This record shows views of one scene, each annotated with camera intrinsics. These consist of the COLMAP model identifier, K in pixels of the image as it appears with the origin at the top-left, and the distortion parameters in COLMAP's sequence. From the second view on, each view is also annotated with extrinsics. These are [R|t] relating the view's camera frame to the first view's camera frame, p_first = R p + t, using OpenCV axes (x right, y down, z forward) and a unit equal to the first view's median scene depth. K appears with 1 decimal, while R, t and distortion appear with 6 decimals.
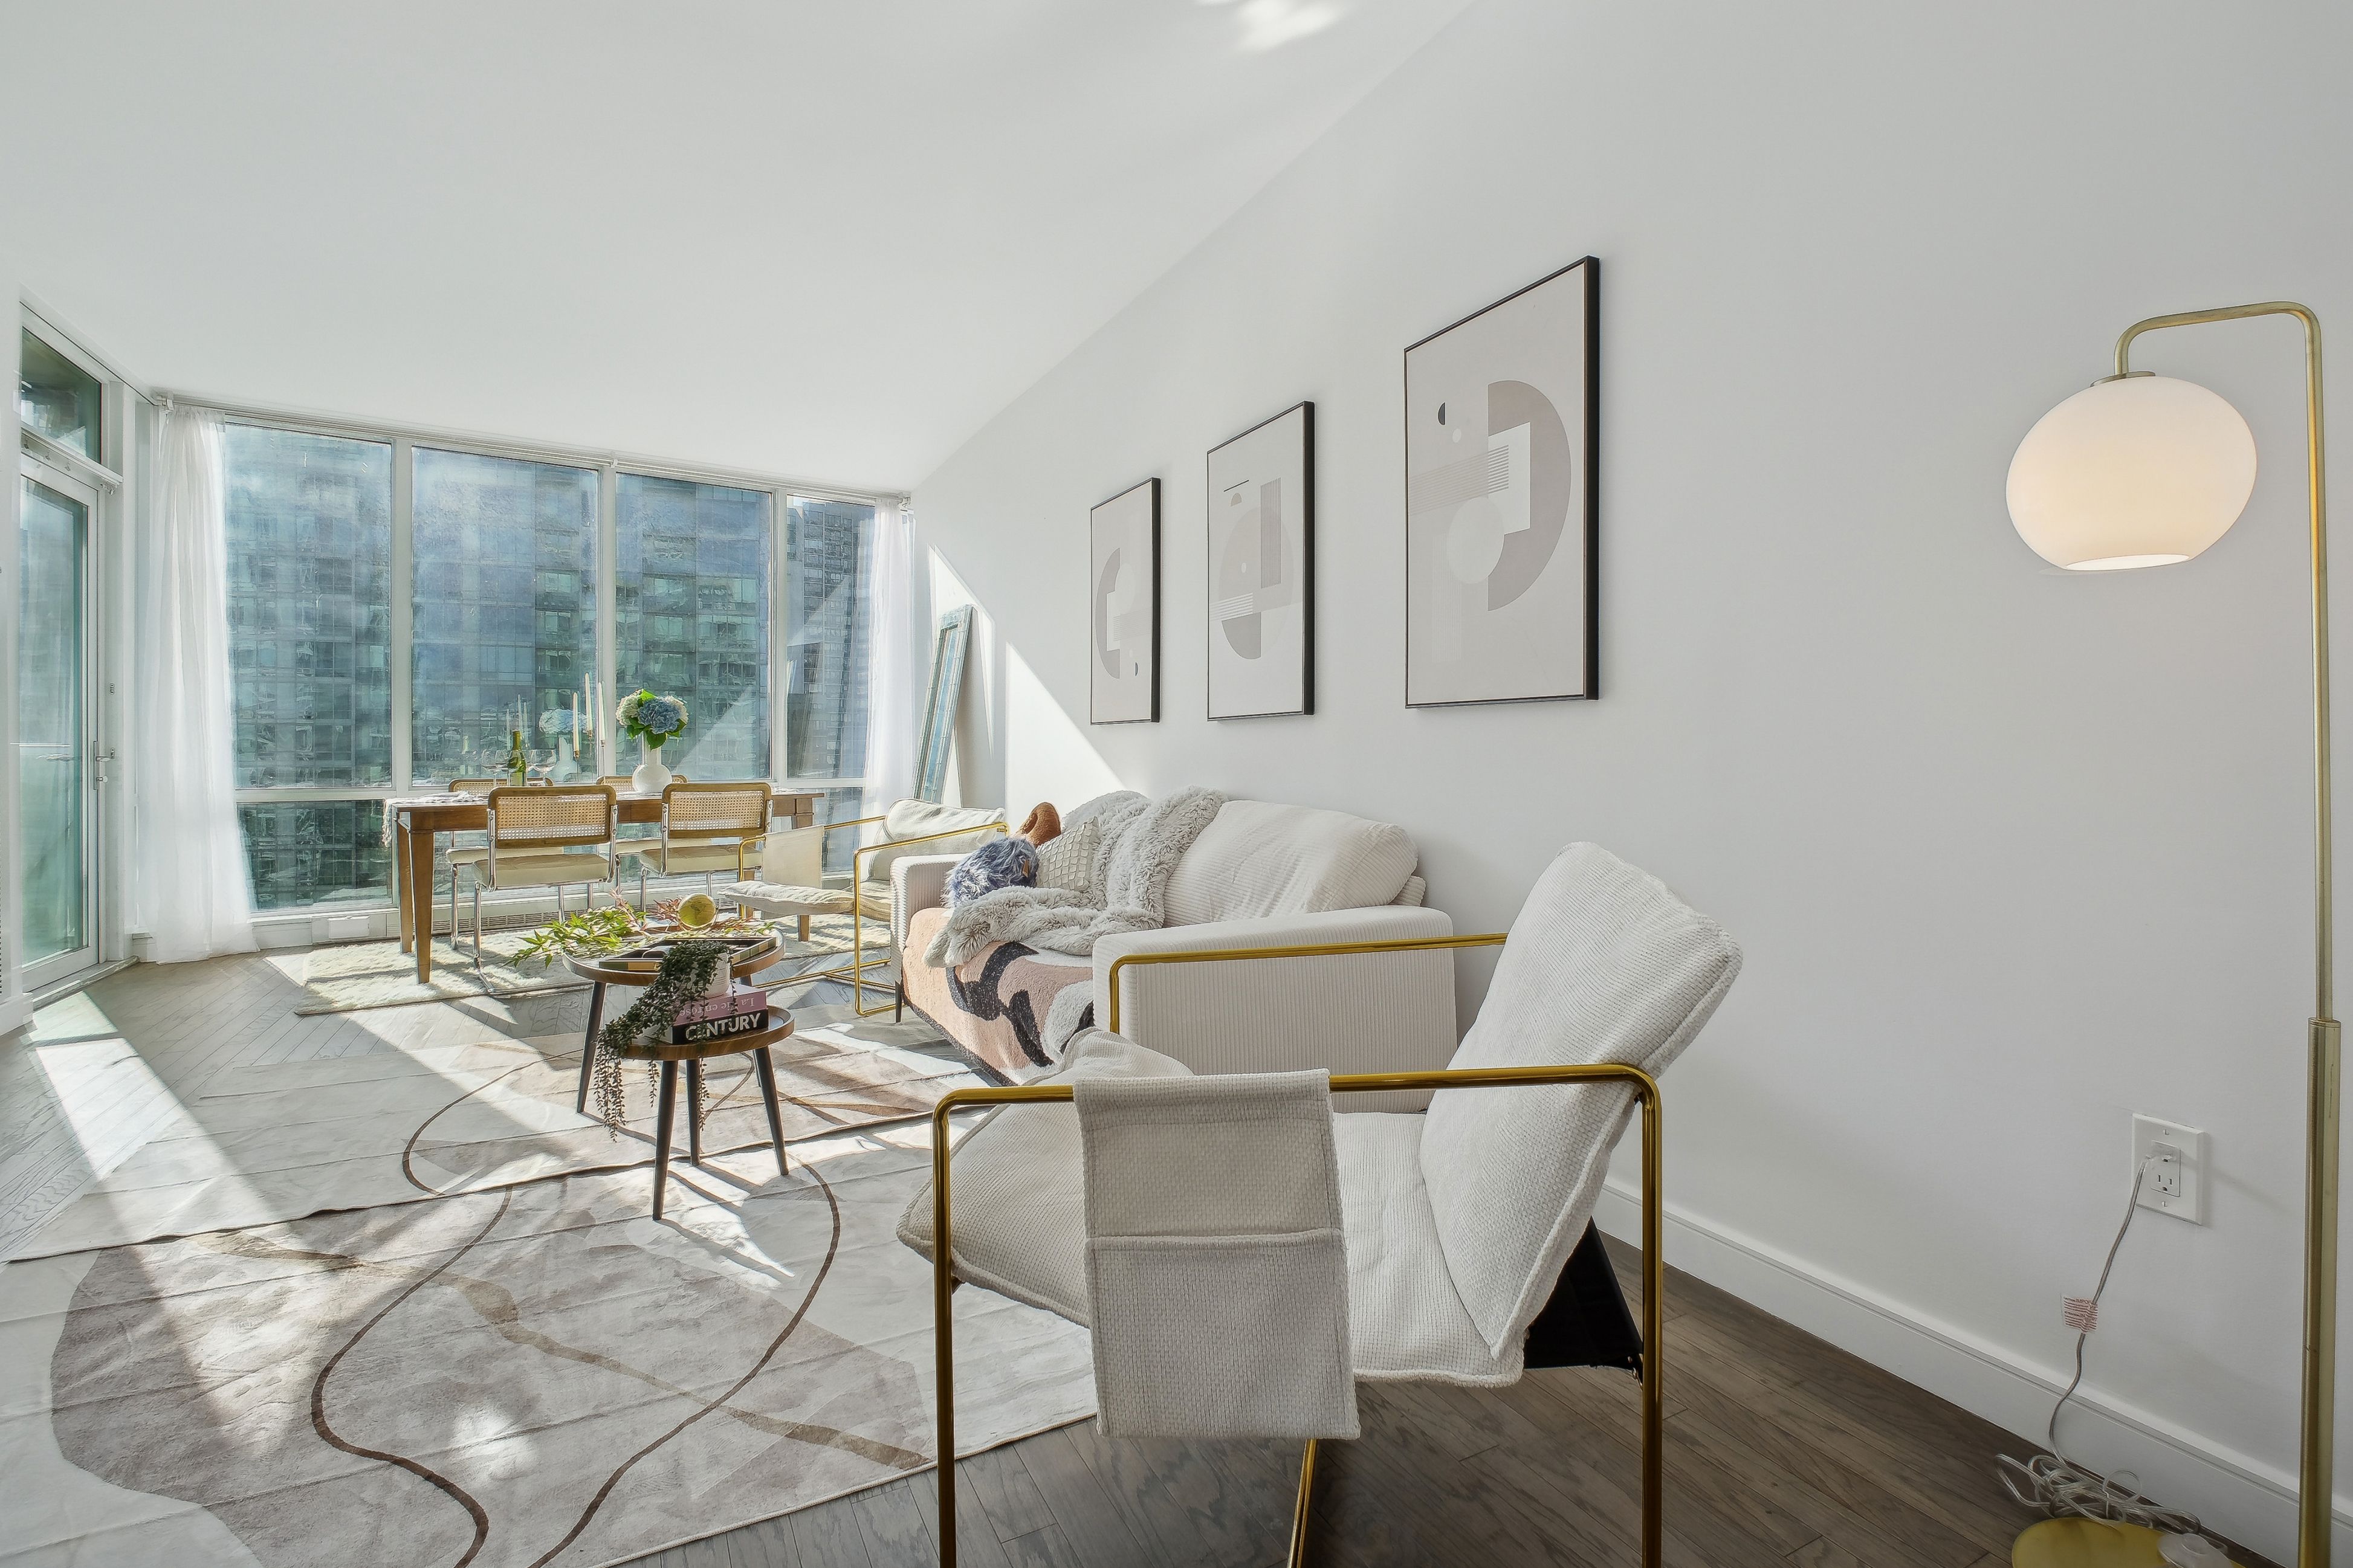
lens RADIAL K [[1130.7, 0, 1214.5], [0, 1130.7, 749.5], [0, 0, 1]] dist [-0.000158, -0.001423]
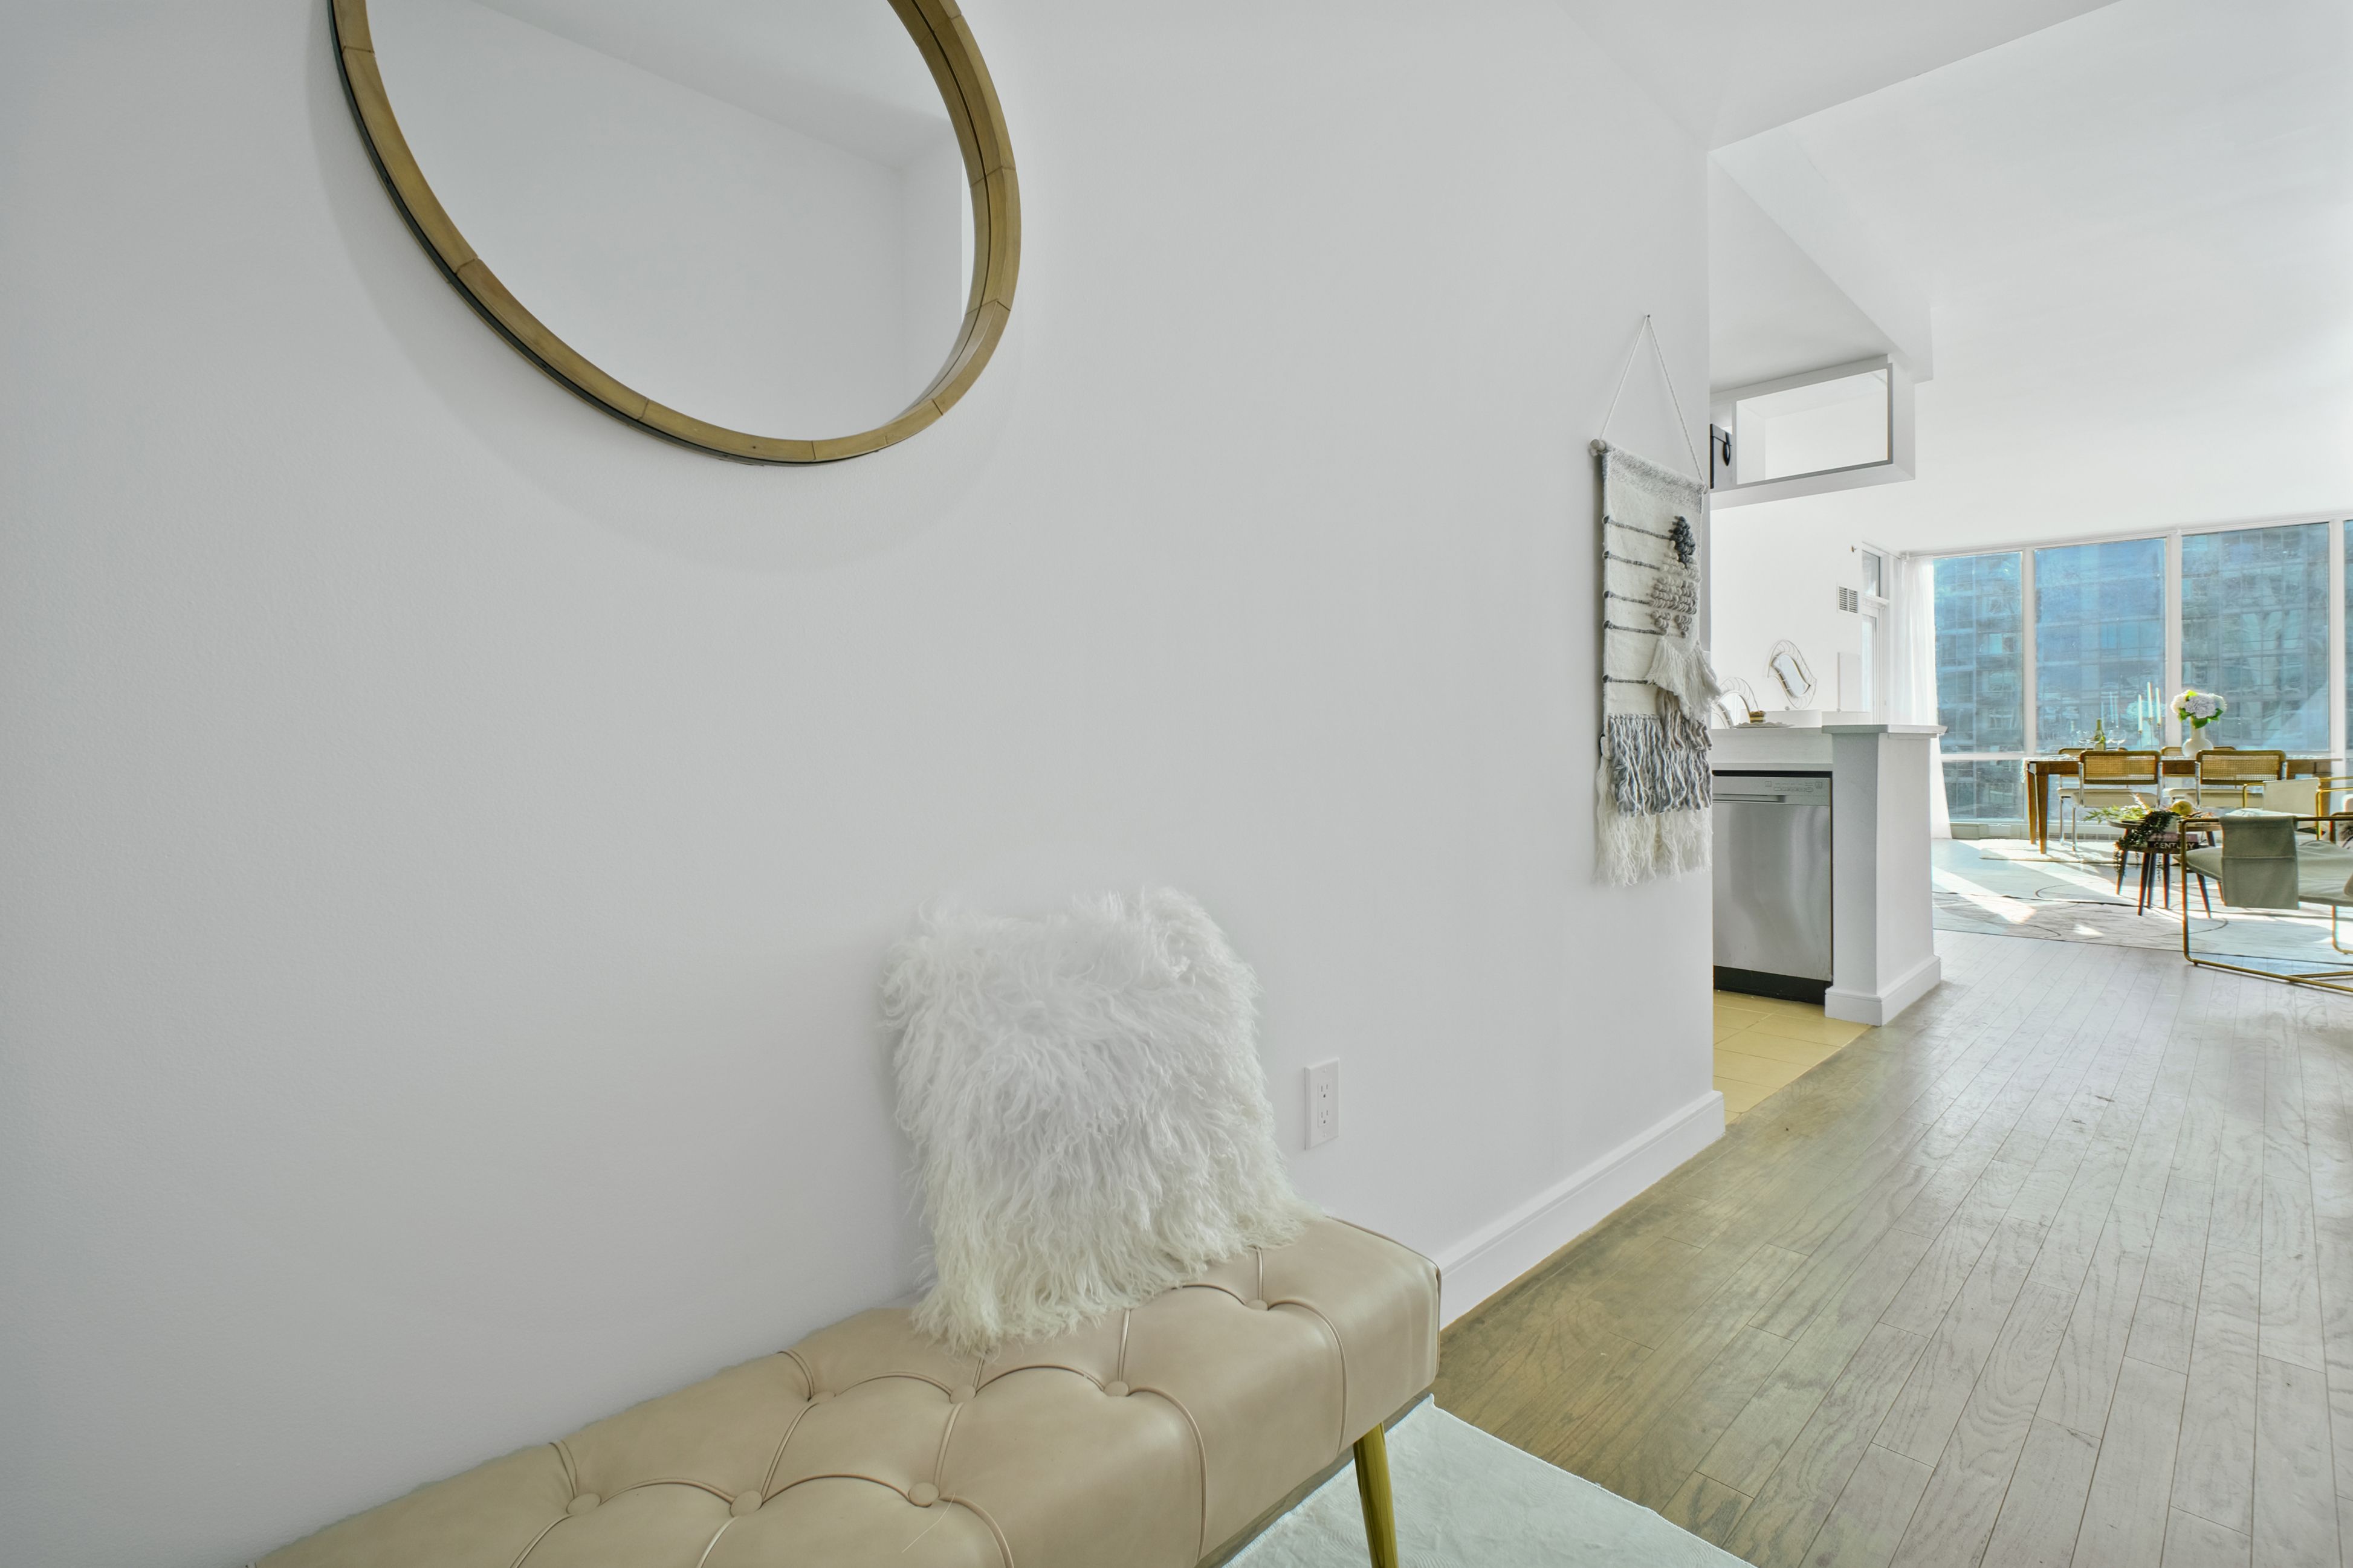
lens RADIAL K [[1116.0, 0, 1167.9], [0, 1116.0, 759.1], [0, 0, 1]] dist [-0.006269, -0.001096]
pose [[0.290861, 0.008817, -0.956725, 0.877638], [0.015604, 0.999781, 0.013958, -0.003224], [0.956638, -0.018989, 0.290660, -1.264460]]
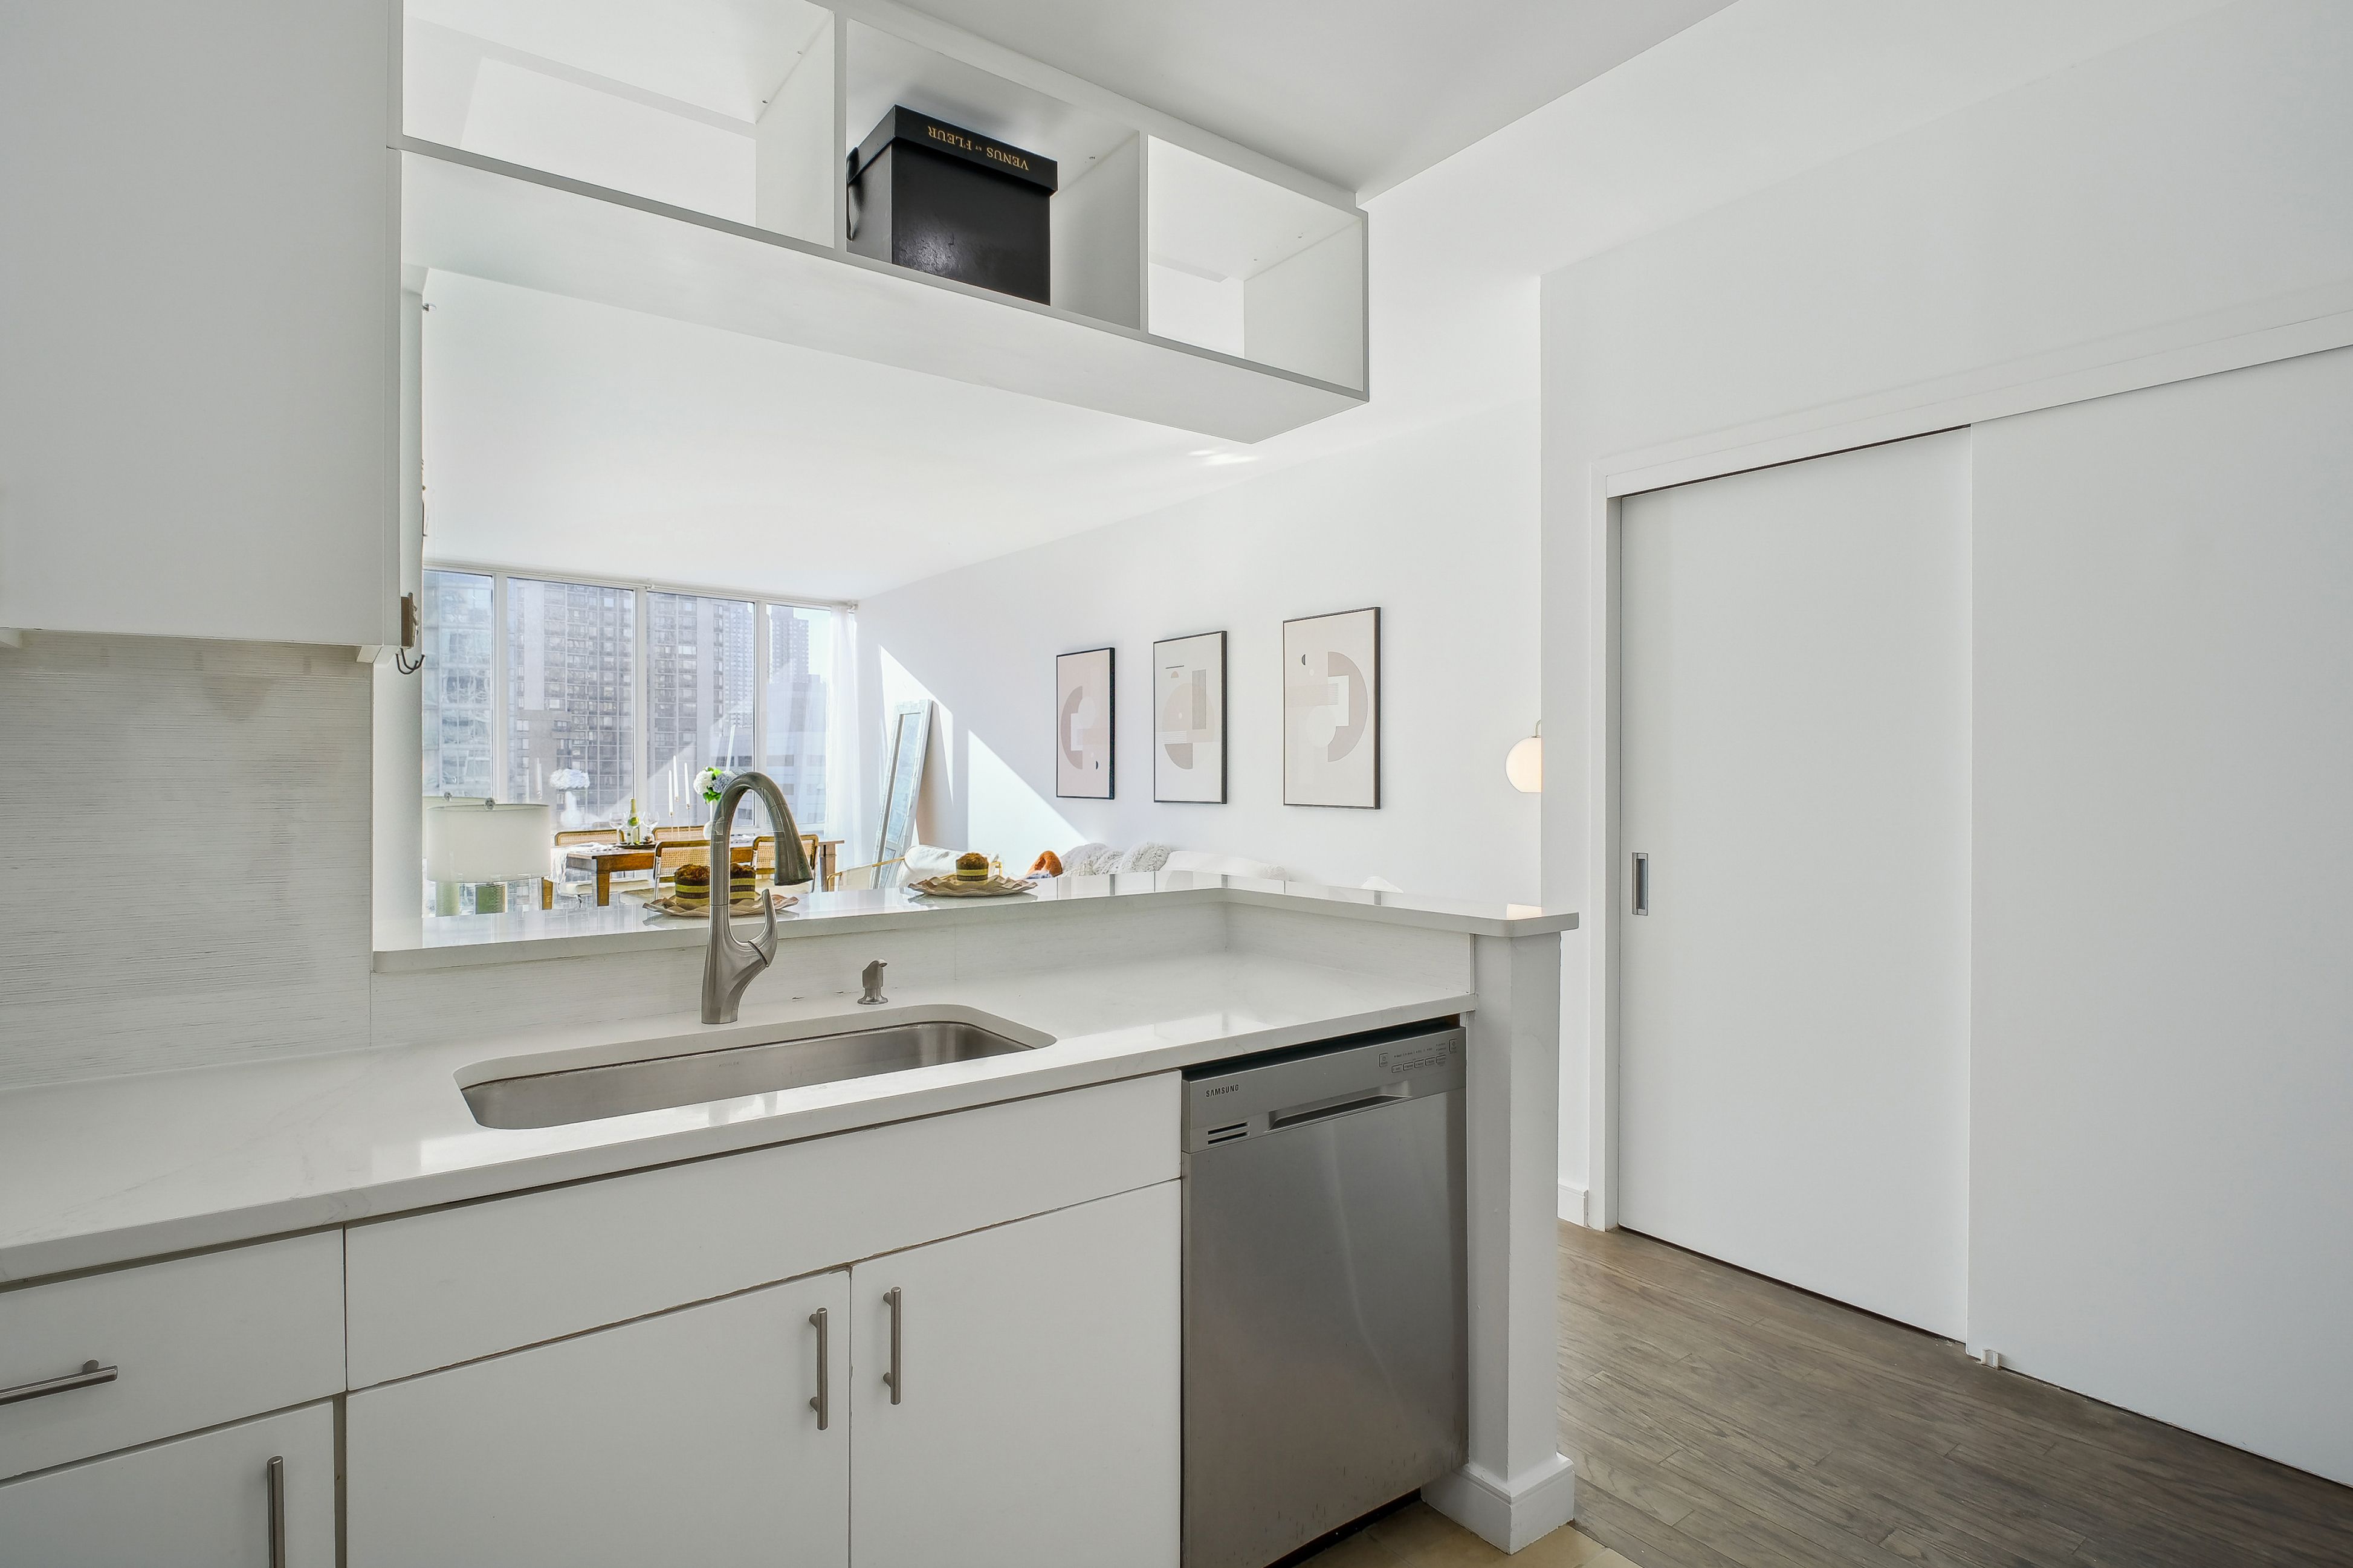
lens RADIAL K [[1167.4, 0, 1132.9], [0, 1167.4, 771.5], [0, 0, 1]] dist [-0.001064, -0.000308]
pose [[0.991793, 0.000666, 0.127856, -0.286681], [-0.001001, 0.999996, 0.002551, -0.083548], [-0.127853, -0.002658, 0.991790, -0.797743]]
